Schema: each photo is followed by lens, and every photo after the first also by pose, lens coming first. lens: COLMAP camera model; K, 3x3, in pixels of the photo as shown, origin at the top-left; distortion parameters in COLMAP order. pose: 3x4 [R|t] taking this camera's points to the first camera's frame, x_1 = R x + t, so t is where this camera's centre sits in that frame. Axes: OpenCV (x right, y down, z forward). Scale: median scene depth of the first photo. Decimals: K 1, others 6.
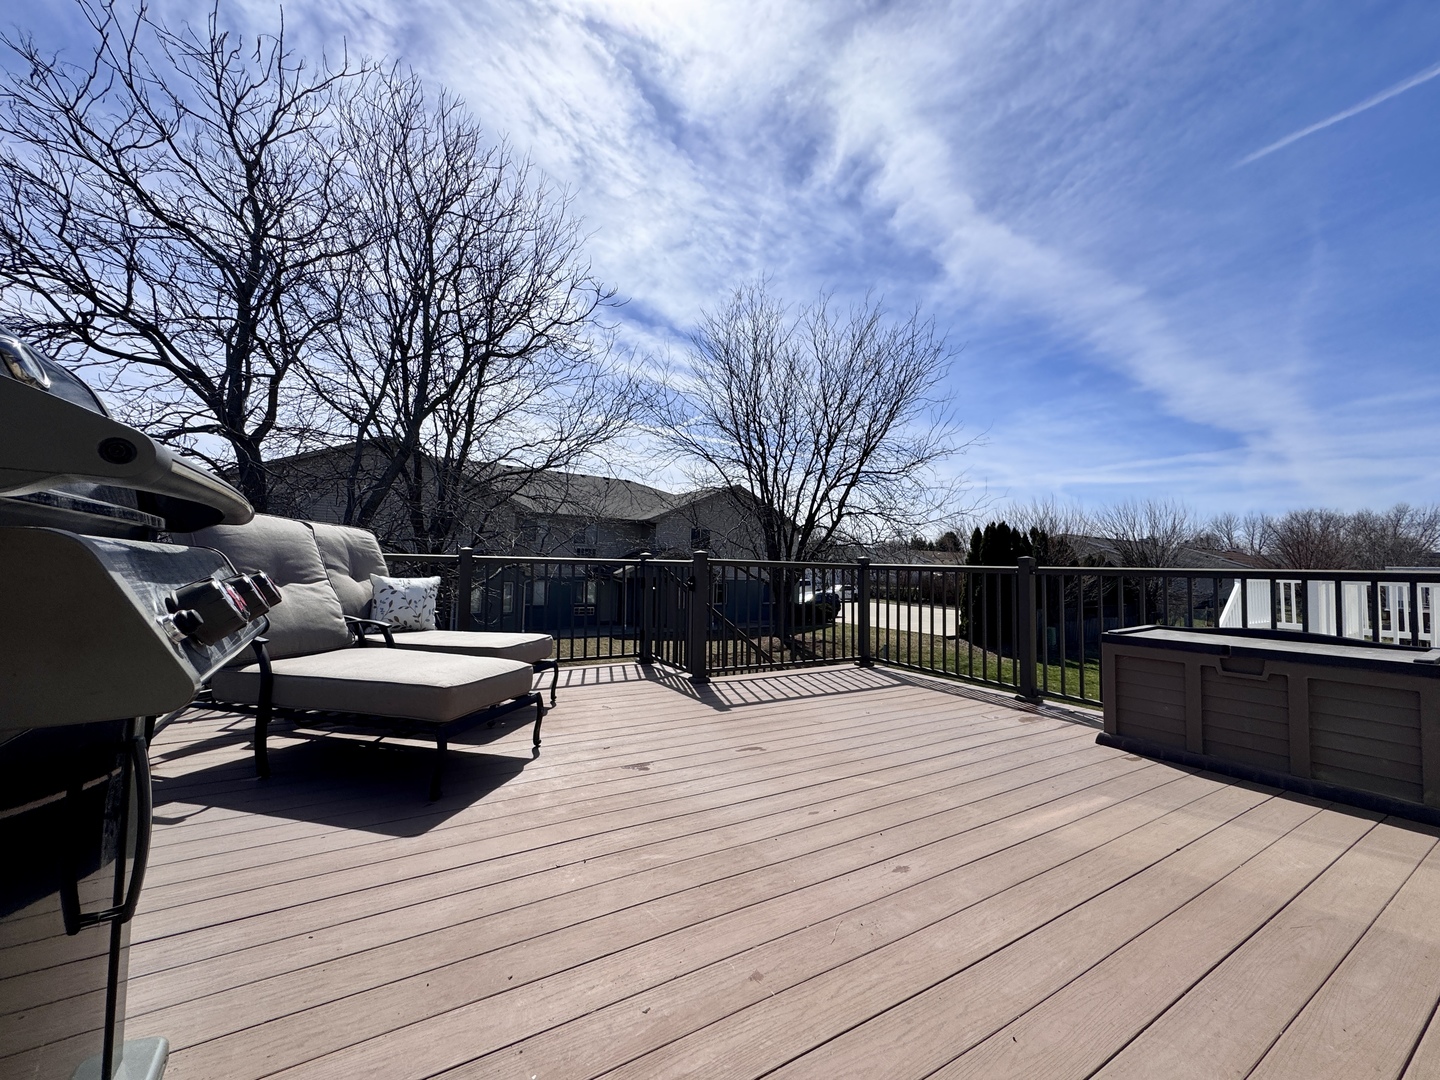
lens RADIAL K [[572.9, 0, 720.0], [0, 572.9, 540.0], [0, 0, 1]] dist [-0.001029, -0.002525]
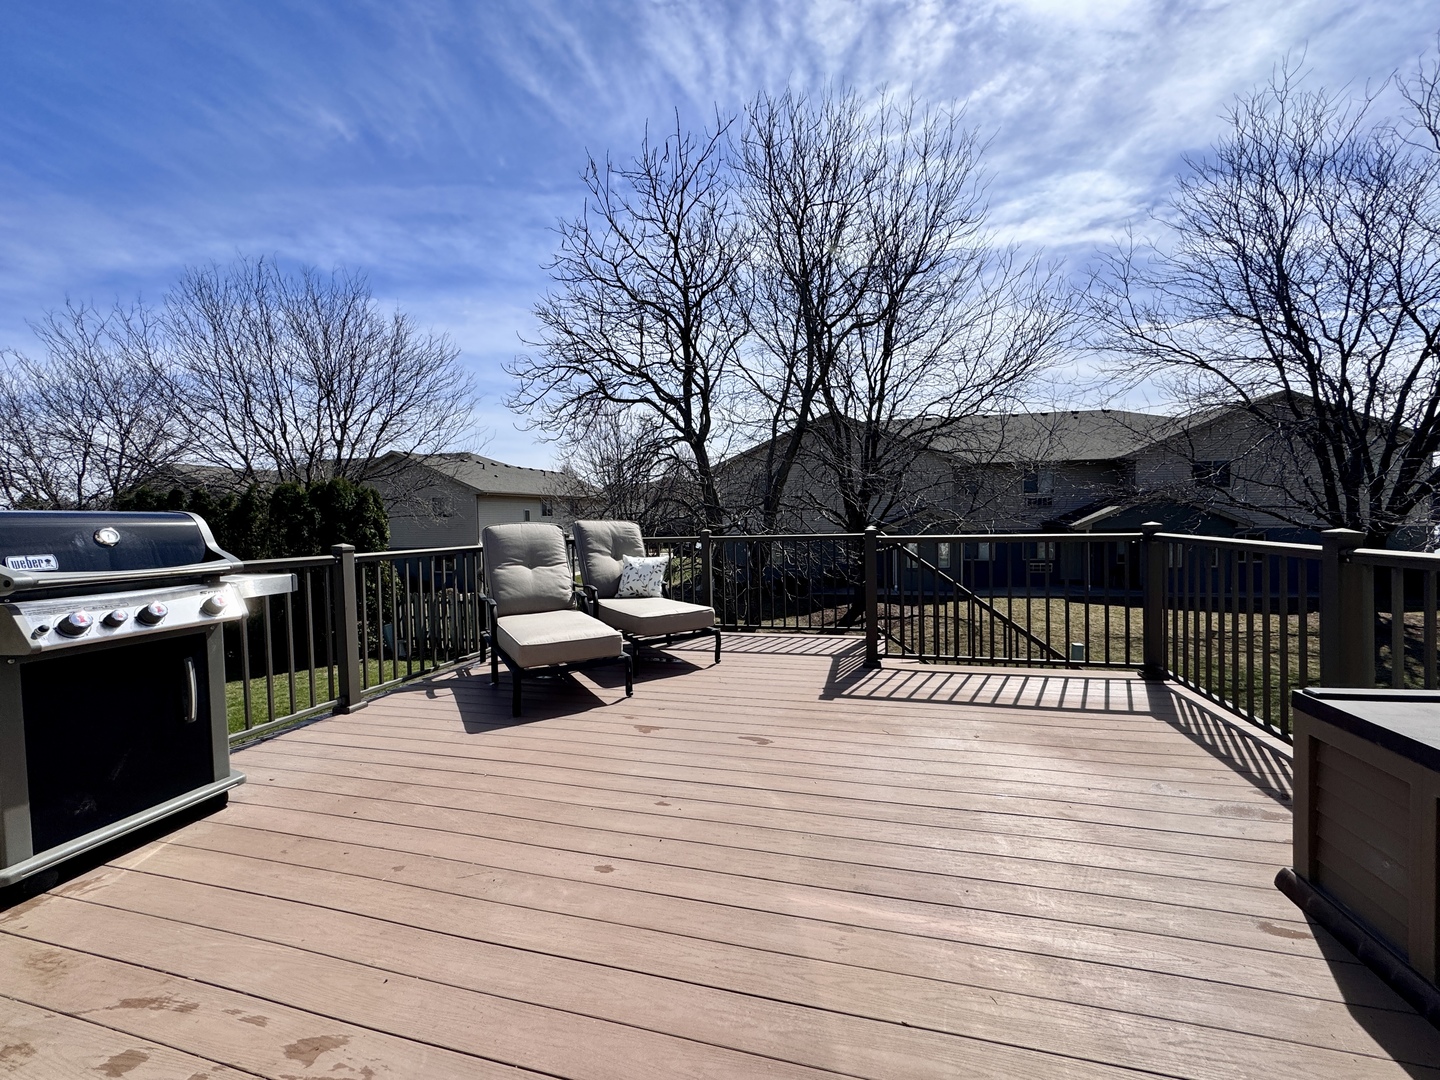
lens RADIAL K [[572.9, 0, 720.0], [0, 572.9, 540.0], [0, 0, 1]] dist [-0.001029, -0.002525]
pose [[0.685872, -0.010057, -0.727653, 0.752941], [0.072115, 0.995922, 0.054209, -0.047260], [0.724141, -0.089655, 0.683800, 0.289442]]
